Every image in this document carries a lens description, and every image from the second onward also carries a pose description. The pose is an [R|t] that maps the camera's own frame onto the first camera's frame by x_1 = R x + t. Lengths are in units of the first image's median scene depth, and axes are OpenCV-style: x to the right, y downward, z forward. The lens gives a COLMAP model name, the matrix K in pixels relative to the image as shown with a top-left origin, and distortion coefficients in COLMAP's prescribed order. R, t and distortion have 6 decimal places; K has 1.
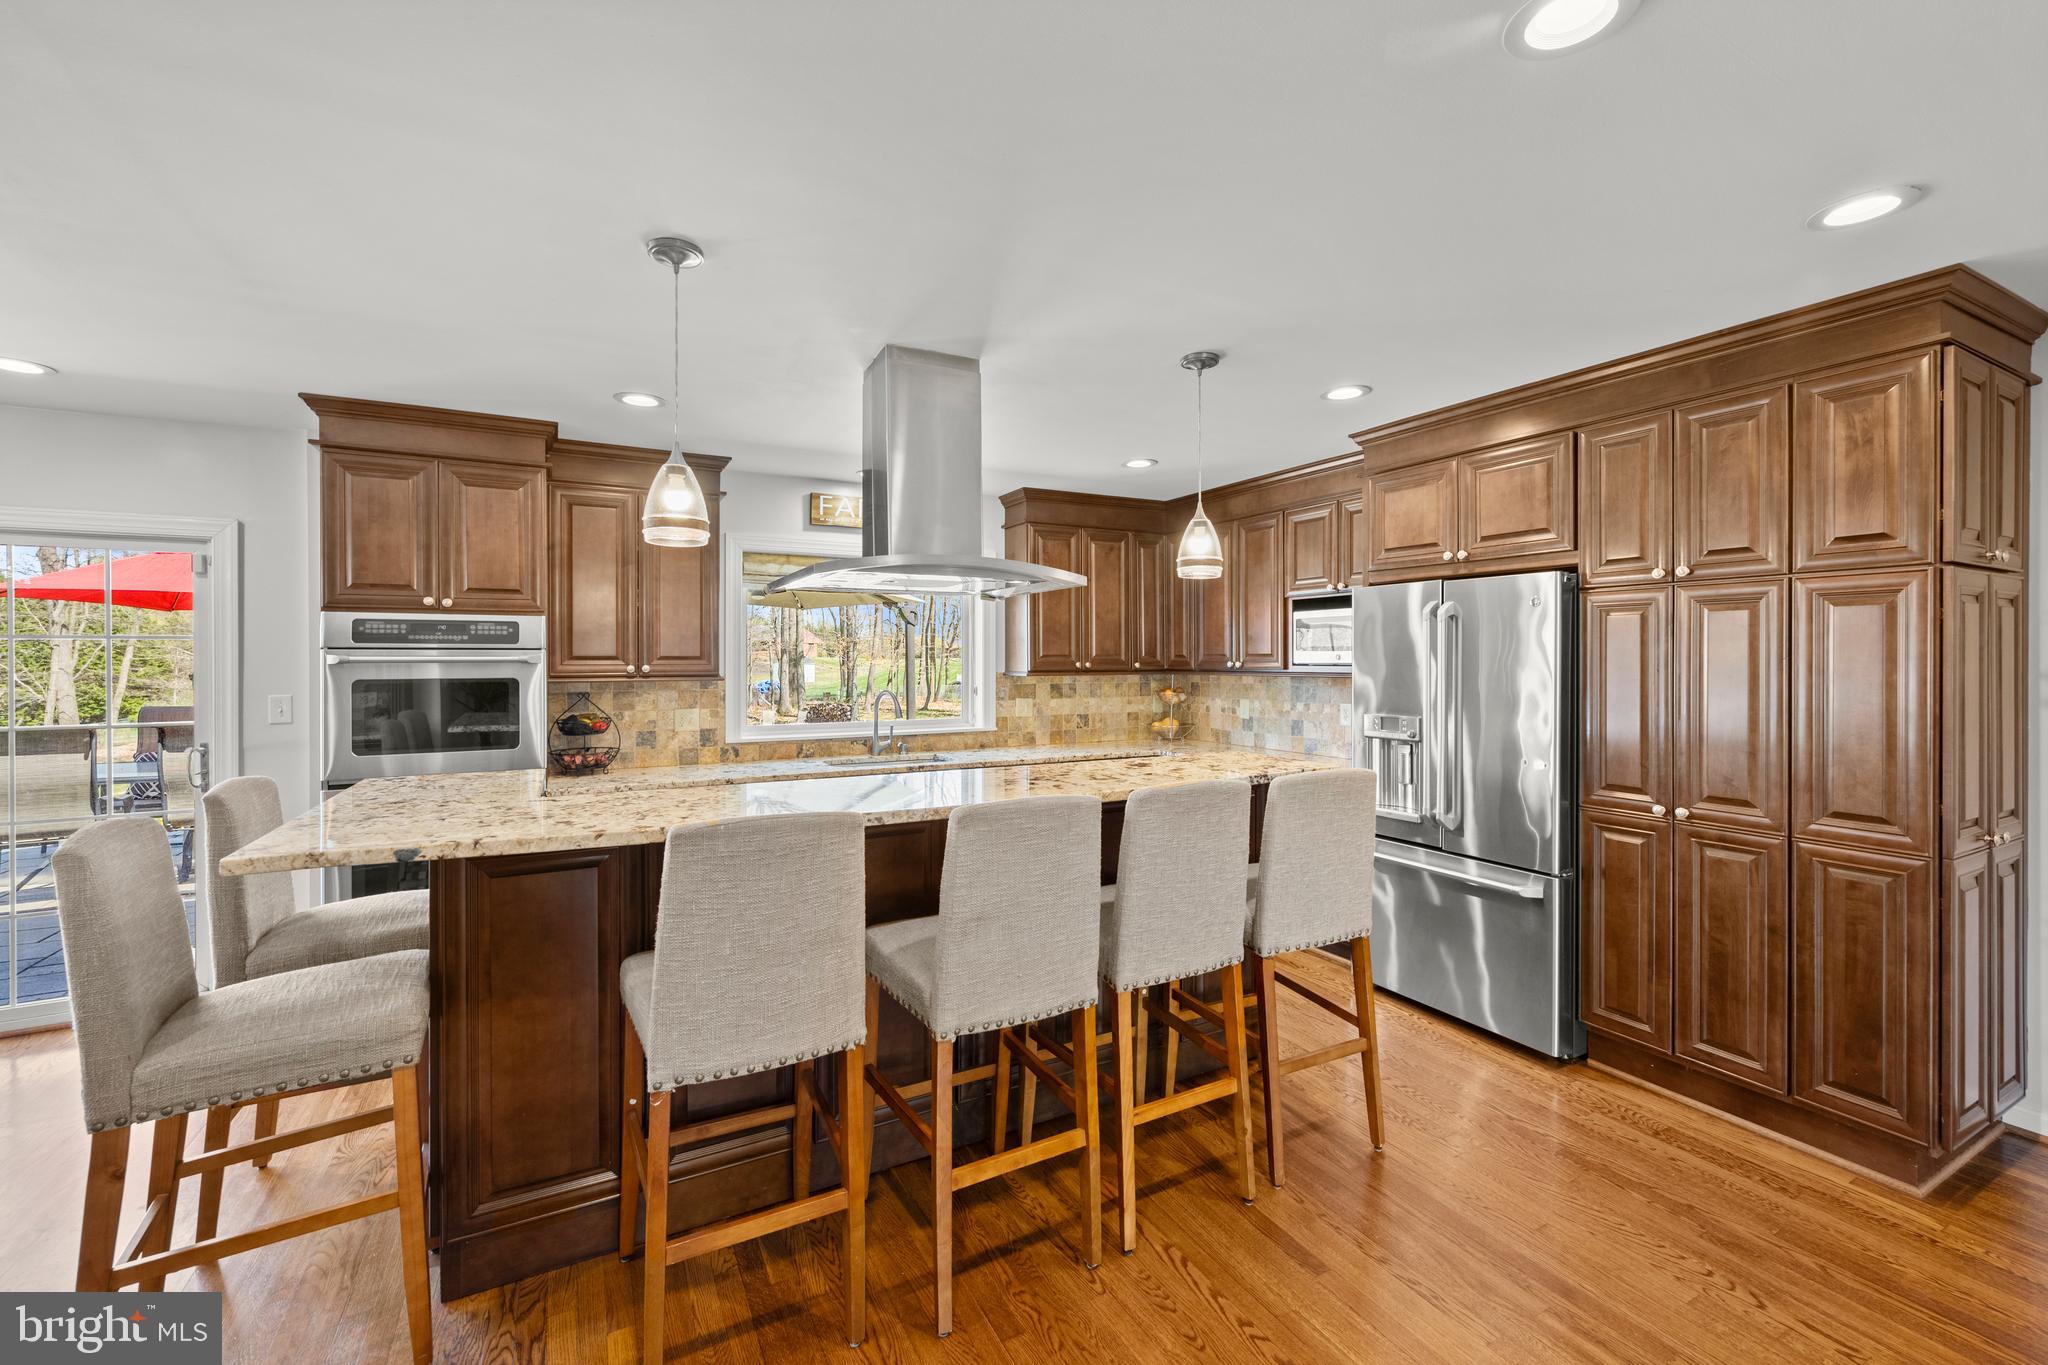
lens RADIAL K [[841.0, 0, 1036.1], [0, 841.0, 665.6], [0, 0, 1]] dist [0.000334, -0.000230]
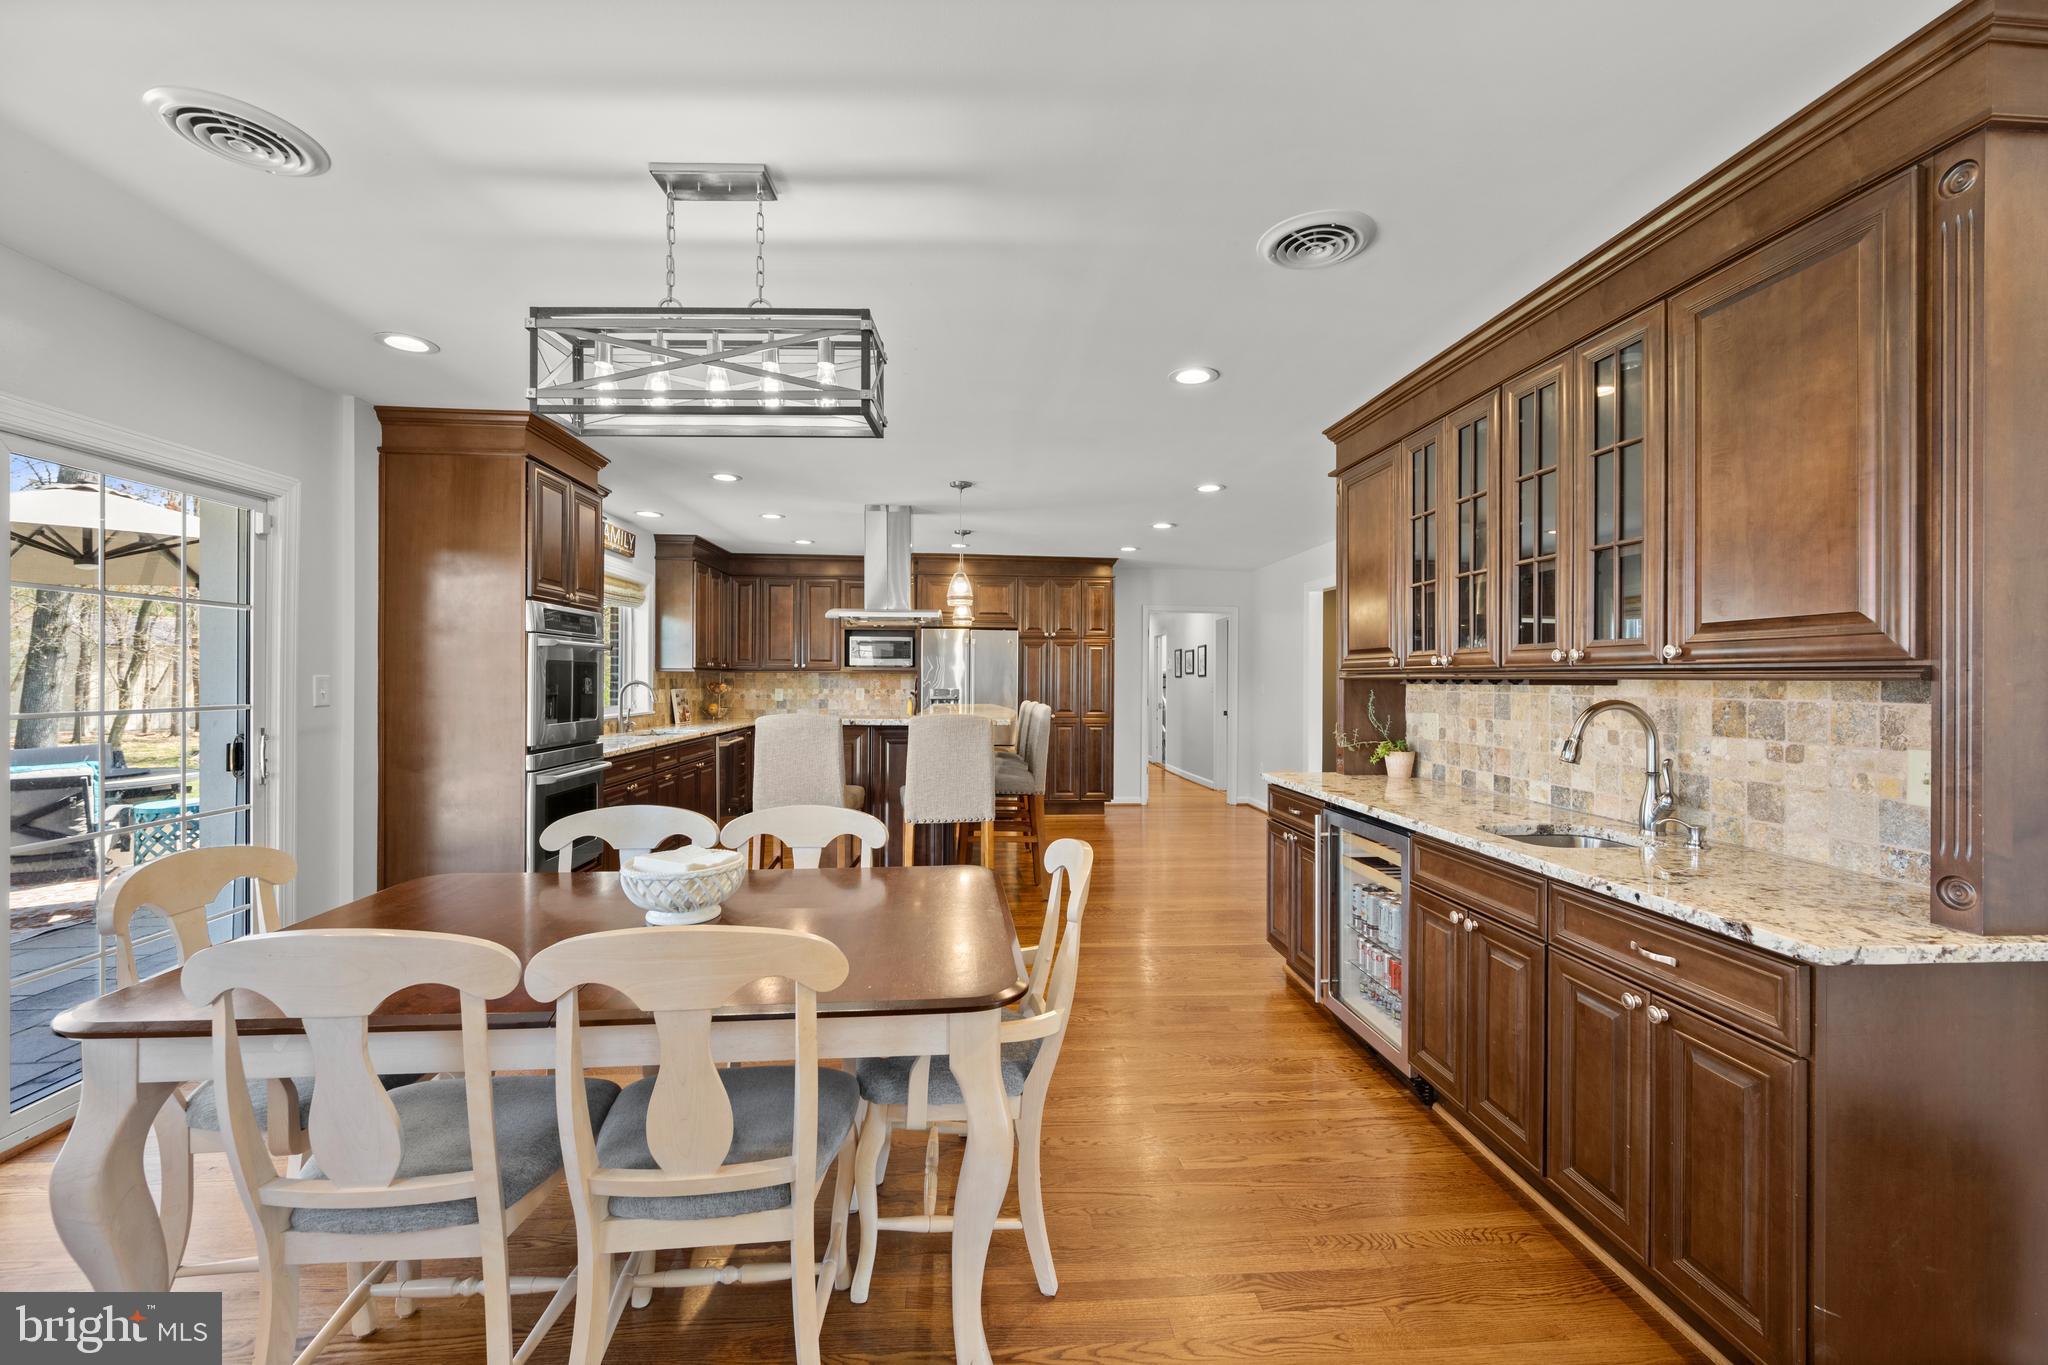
lens RADIAL K [[838.5, 0, 1024.0], [0, 838.5, 682.5], [0, 0, 1]] dist [-0.001626, 0.000036]
pose [[0.417865, -0.000215, 0.908509, -1.483156], [0.001723, 0.999998, -0.000556, 0.045773], [-0.908508, 0.001798, 0.417864, -0.097522]]
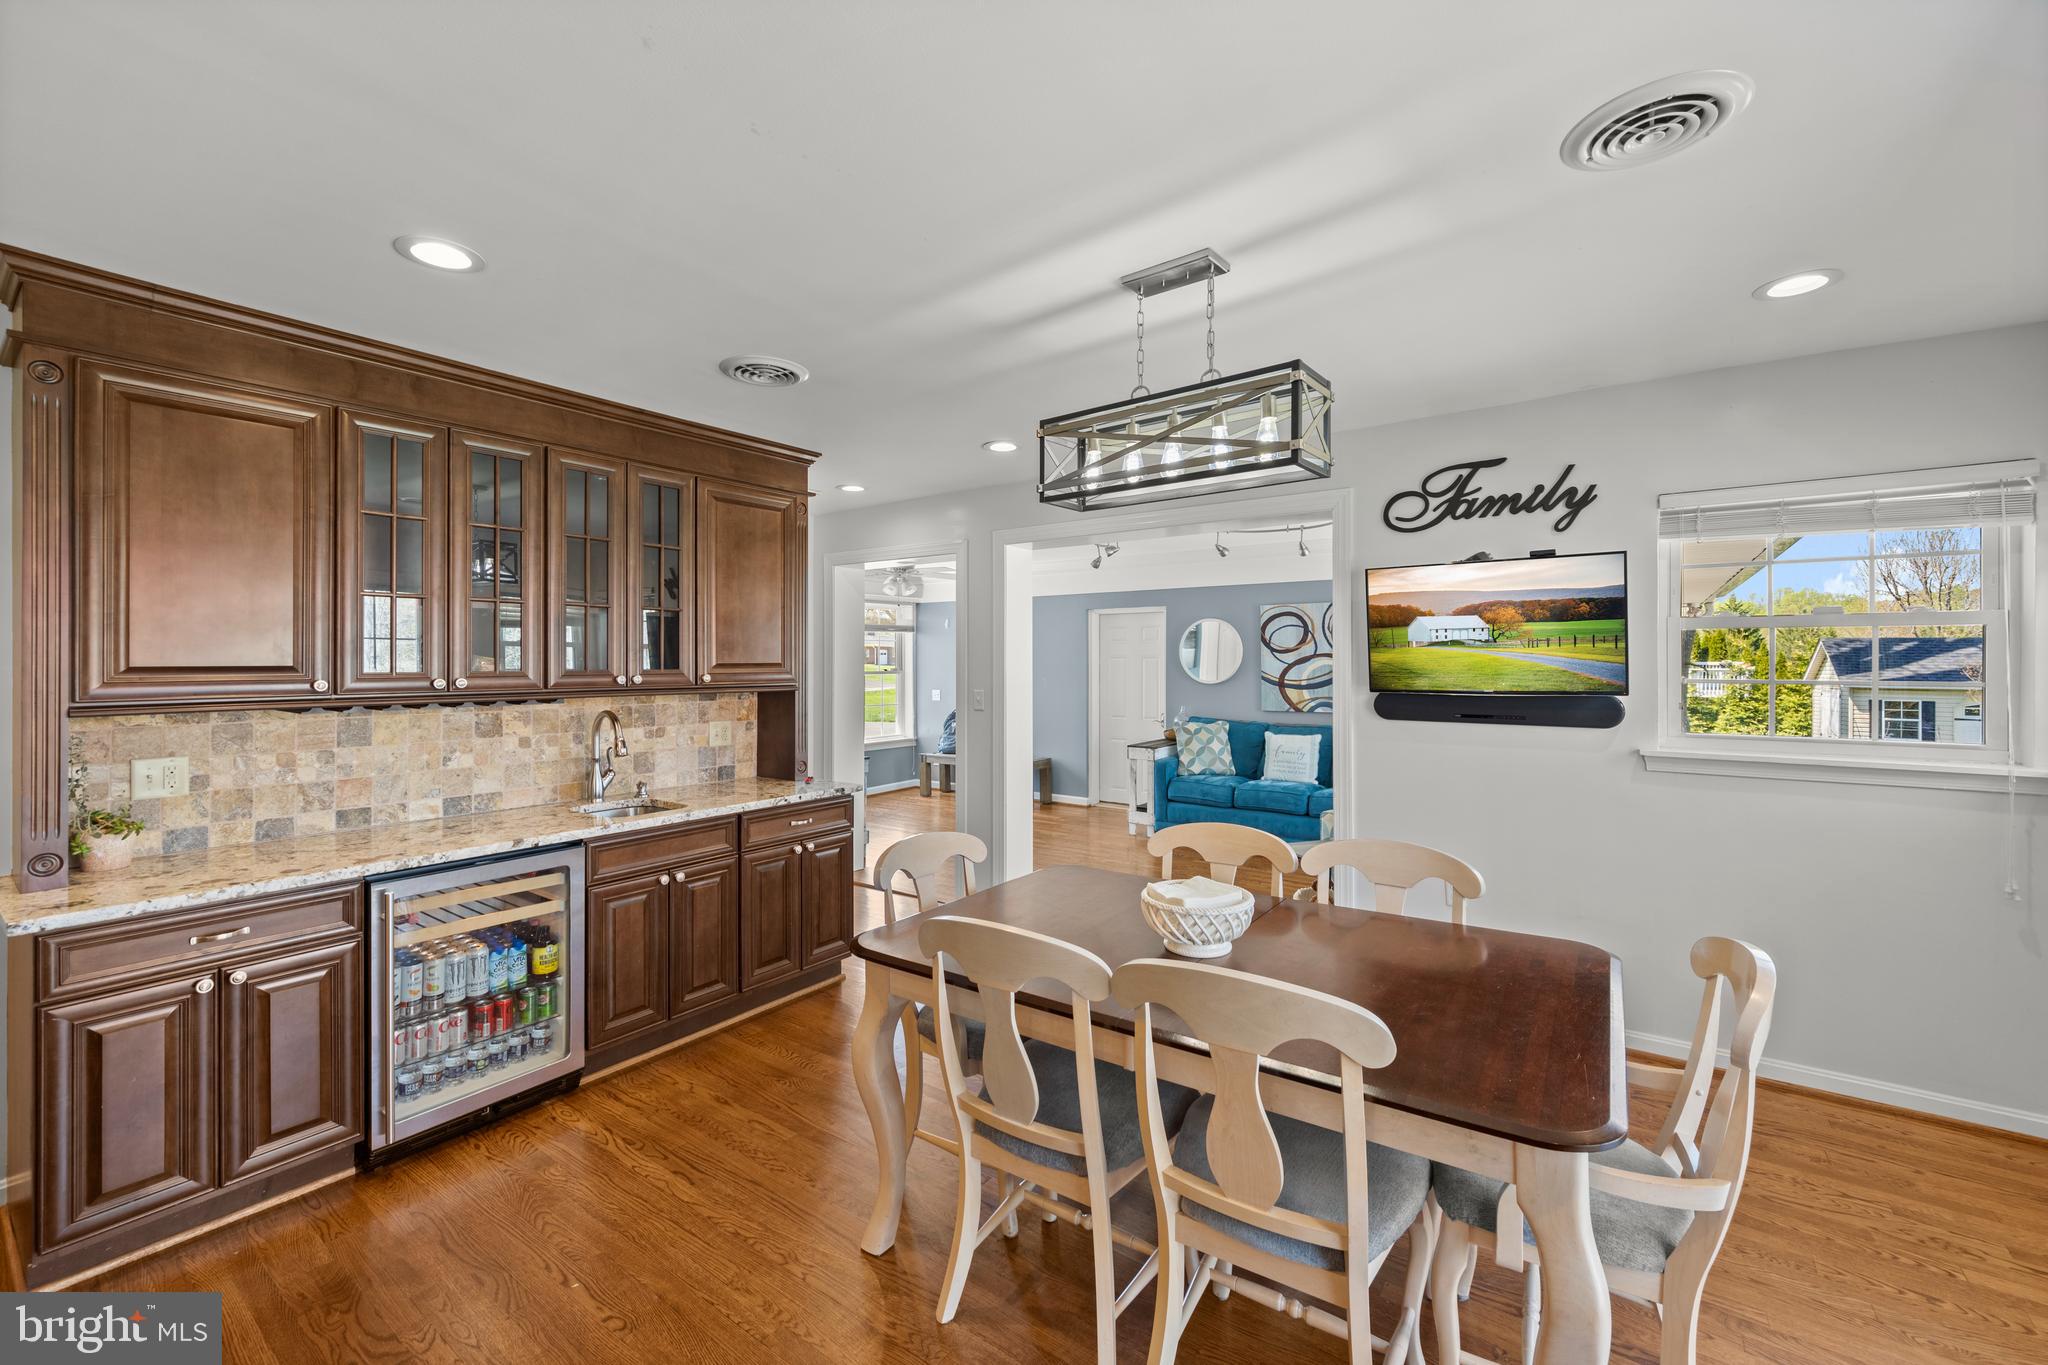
lens RADIAL K [[845.0, 0, 1023.4], [0, 845.0, 657.5], [0, 0, 1]] dist [0.000130, -0.000163]
pose [[-0.905822, 0.003155, -0.423646, -0.709607], [0.001473, 0.999990, 0.004298, -0.002929], [0.423655, 0.003269, -0.905818, 0.818521]]
